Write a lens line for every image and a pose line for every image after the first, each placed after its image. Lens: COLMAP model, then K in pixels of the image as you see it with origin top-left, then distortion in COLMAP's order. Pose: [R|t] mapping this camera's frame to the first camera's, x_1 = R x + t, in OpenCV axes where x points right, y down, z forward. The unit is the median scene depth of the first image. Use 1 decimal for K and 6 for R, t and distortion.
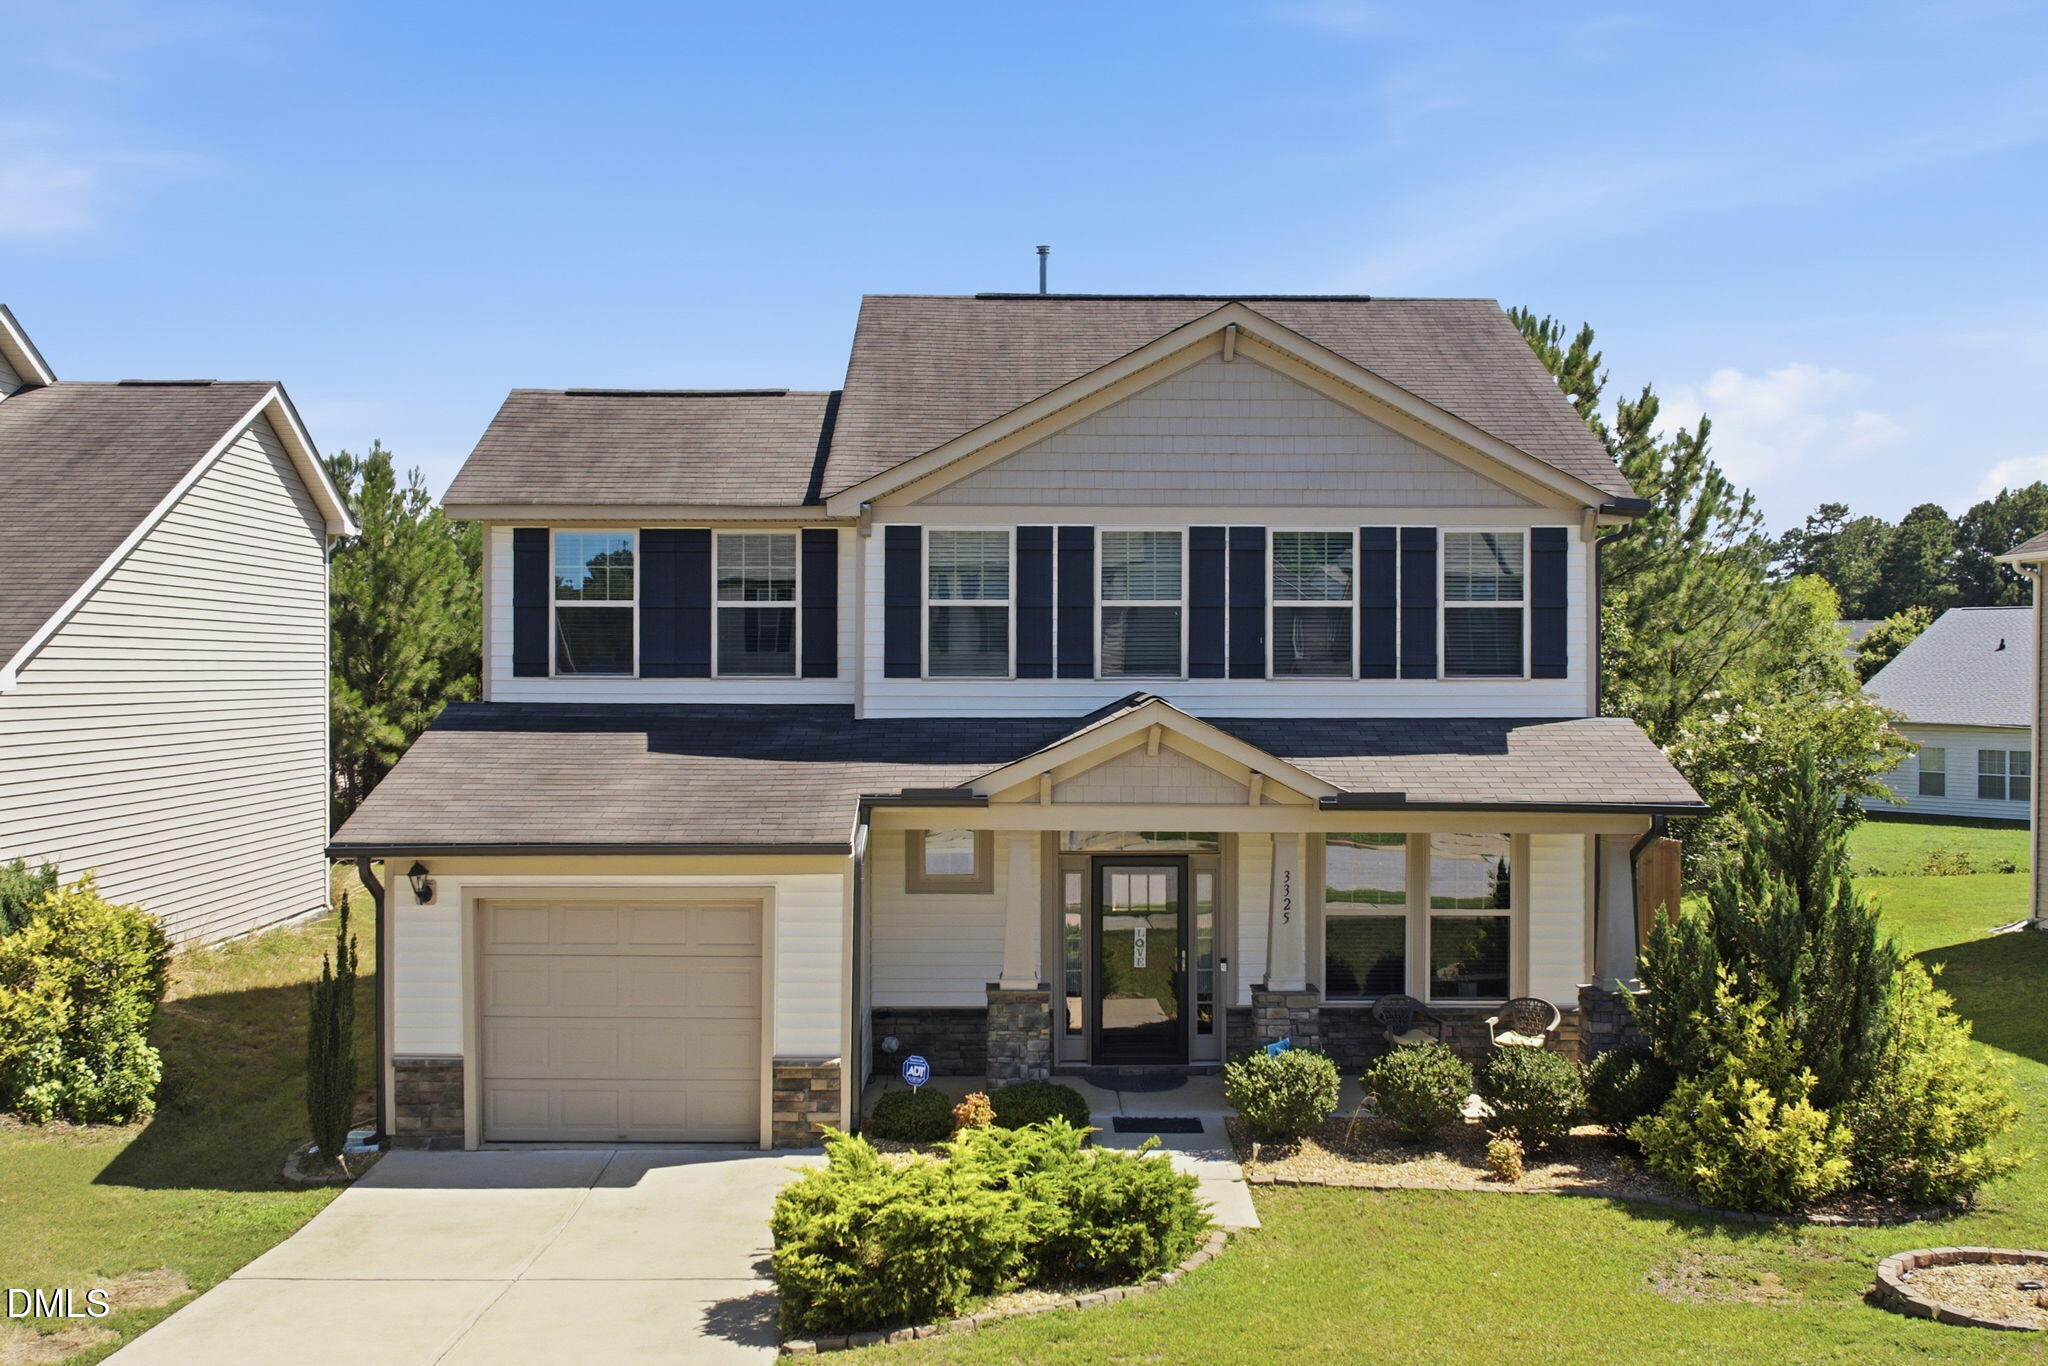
lens RADIAL K [[1765.1, 0, 1024.0], [0, 1765.1, 683.0], [0, 0, 1]] dist [0.012956, -0.103310]
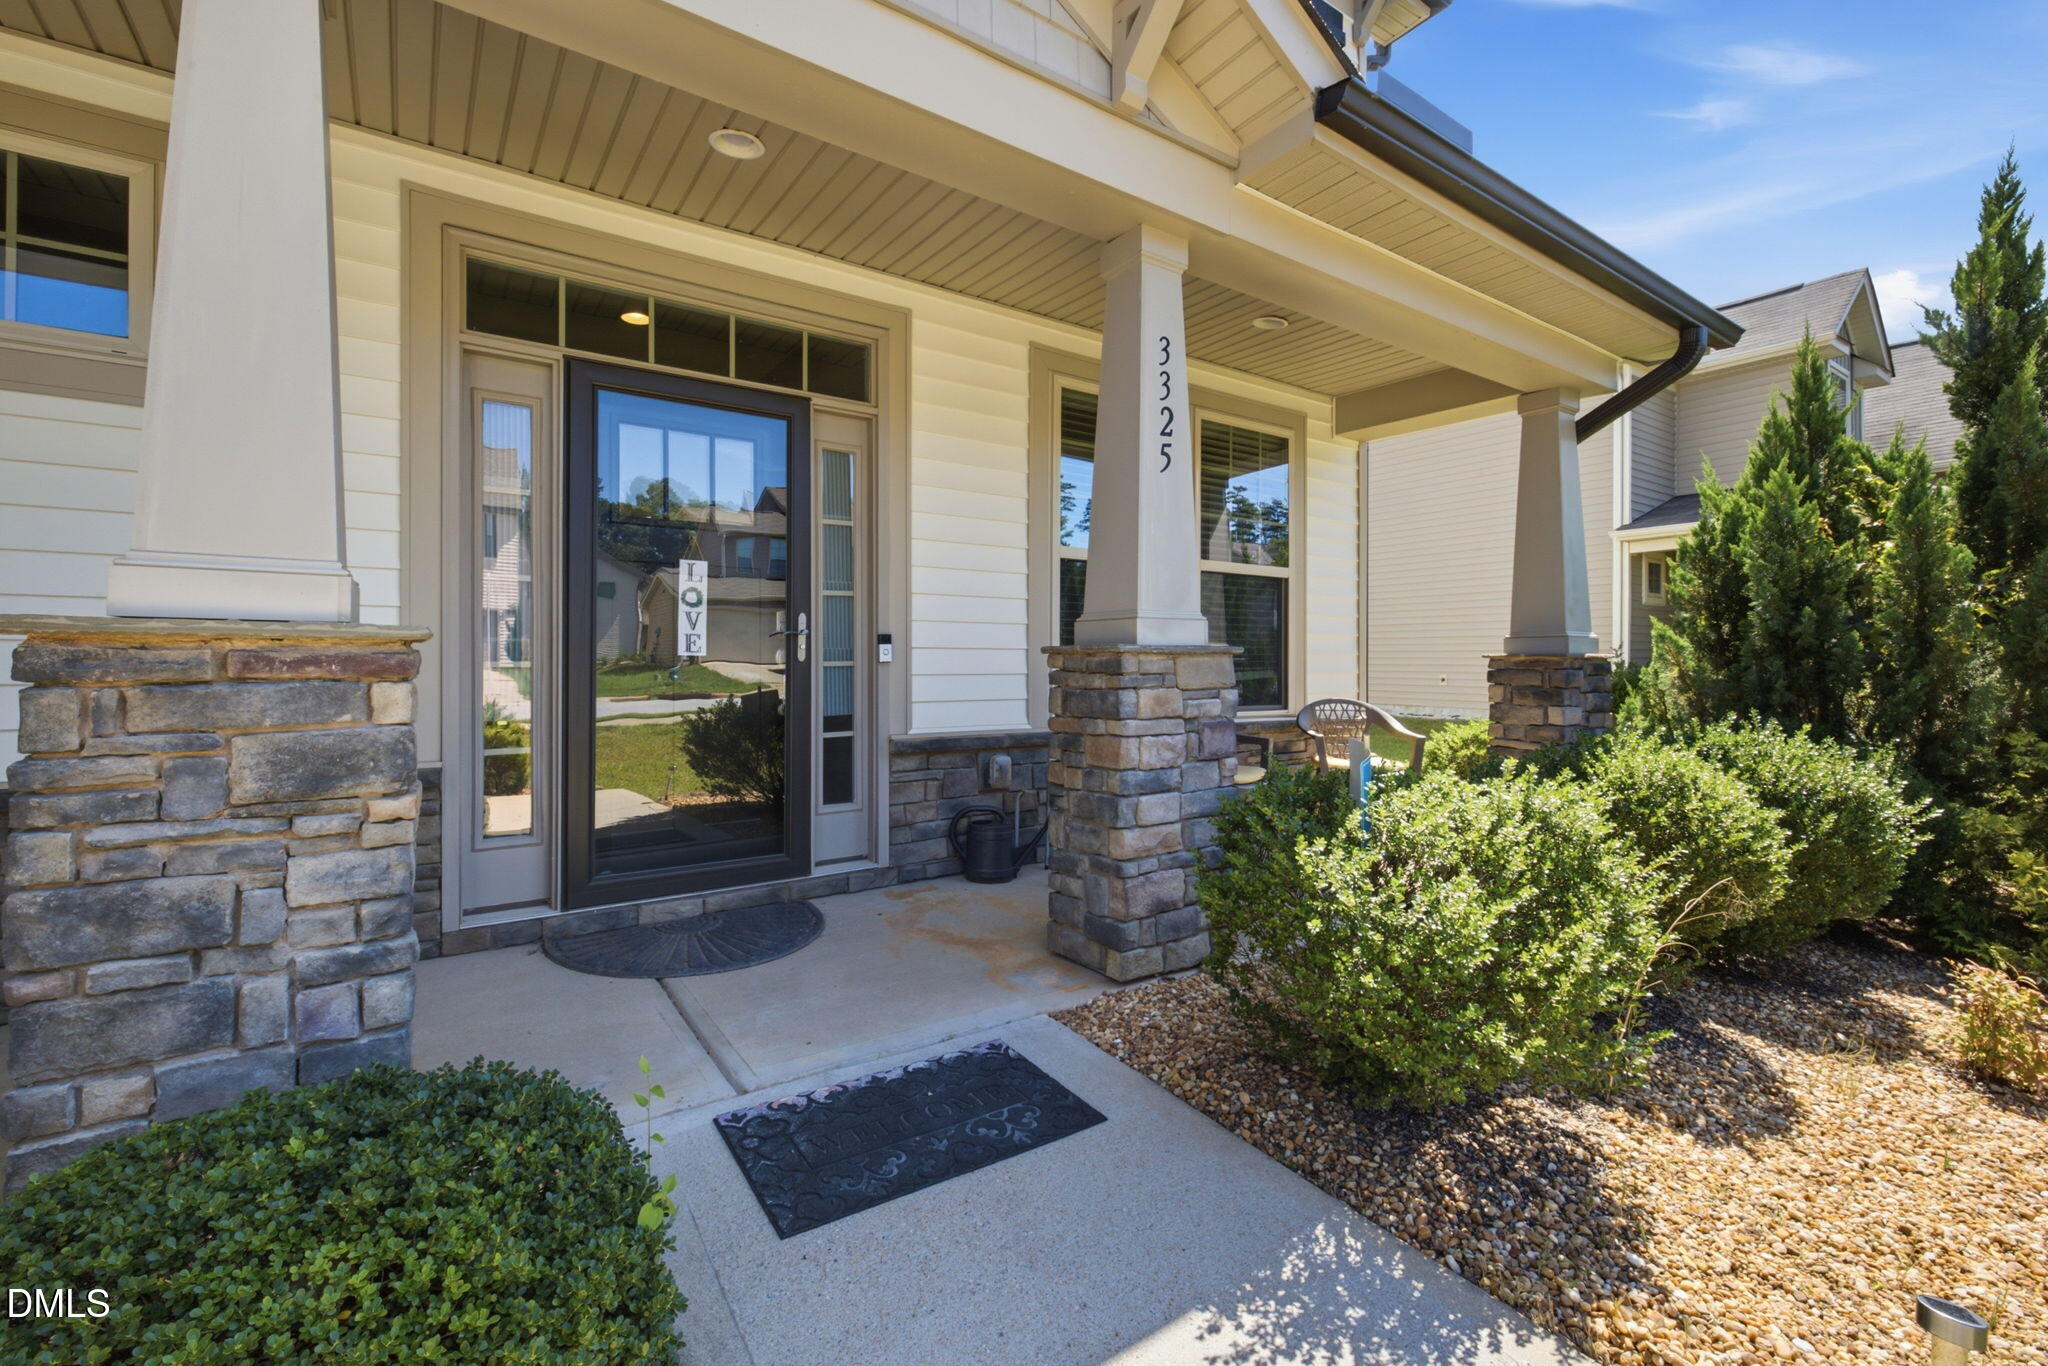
lens RADIAL K [[868.6, 0, 1013.9], [0, 868.6, 661.1], [0, 0, 1]] dist [-0.001506, 0.000557]
pose [[0.829014, 0.004521, 0.559210, 0.014859], [-0.001611, 0.999982, -0.005695, 0.169545], [-0.559226, 0.003820, 0.829007, 0.818790]]
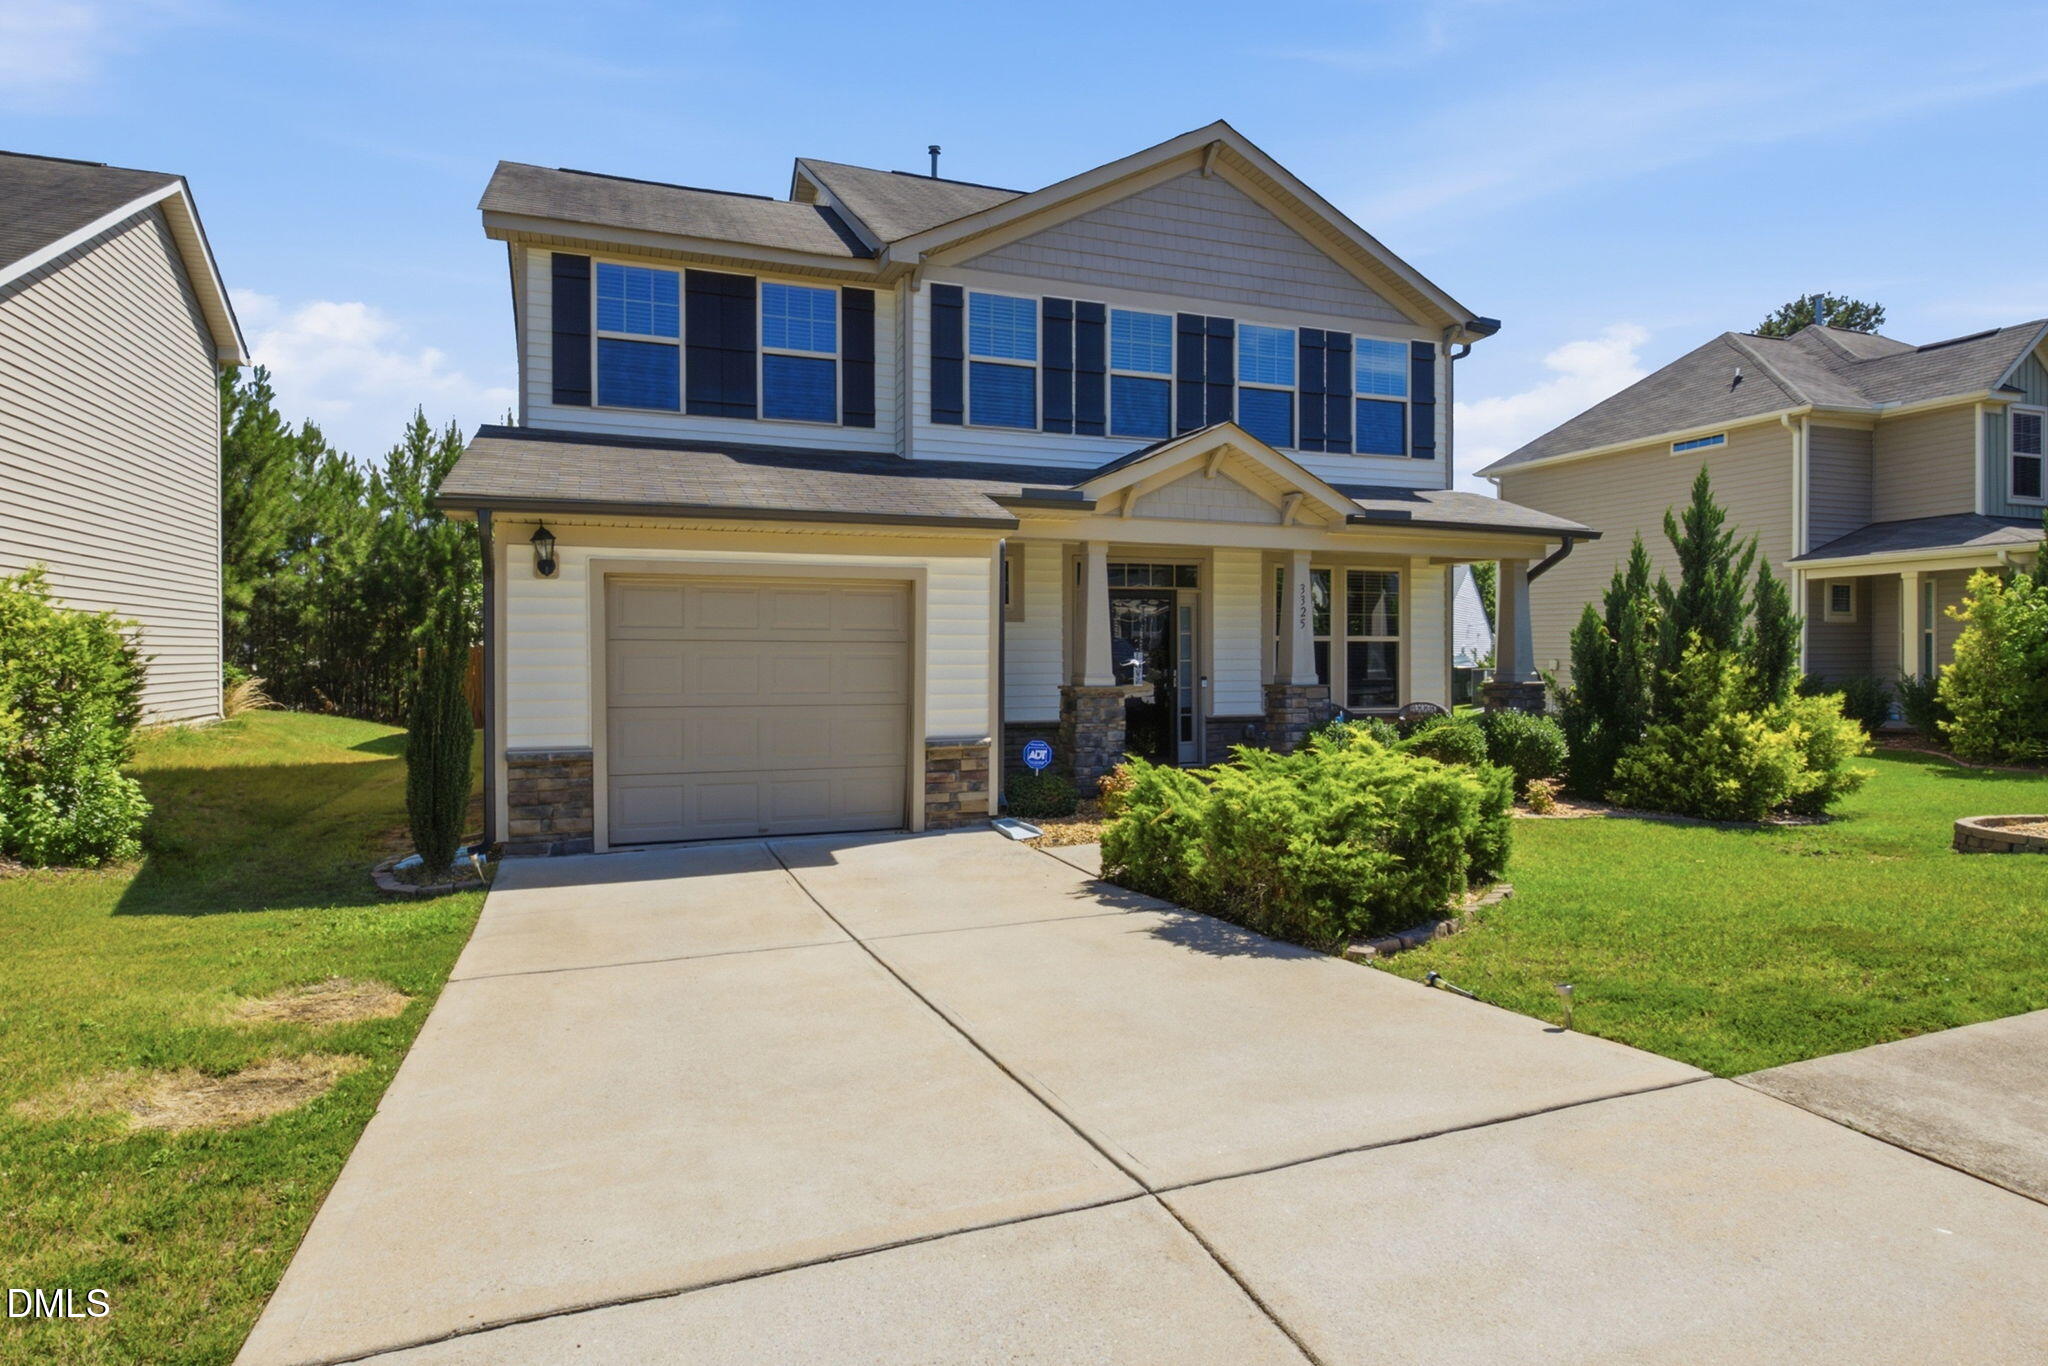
lens RADIAL K [[1082.1, 0, 1006.1], [0, 1082.1, 668.7], [0, 0, 1]] dist [0.030855, -0.025146]
pose [[0.941698, -0.007963, 0.336366, -0.270565], [0.005311, 0.999947, 0.008801, 0.148053], [-0.336418, -0.006502, 0.941690, 0.361311]]
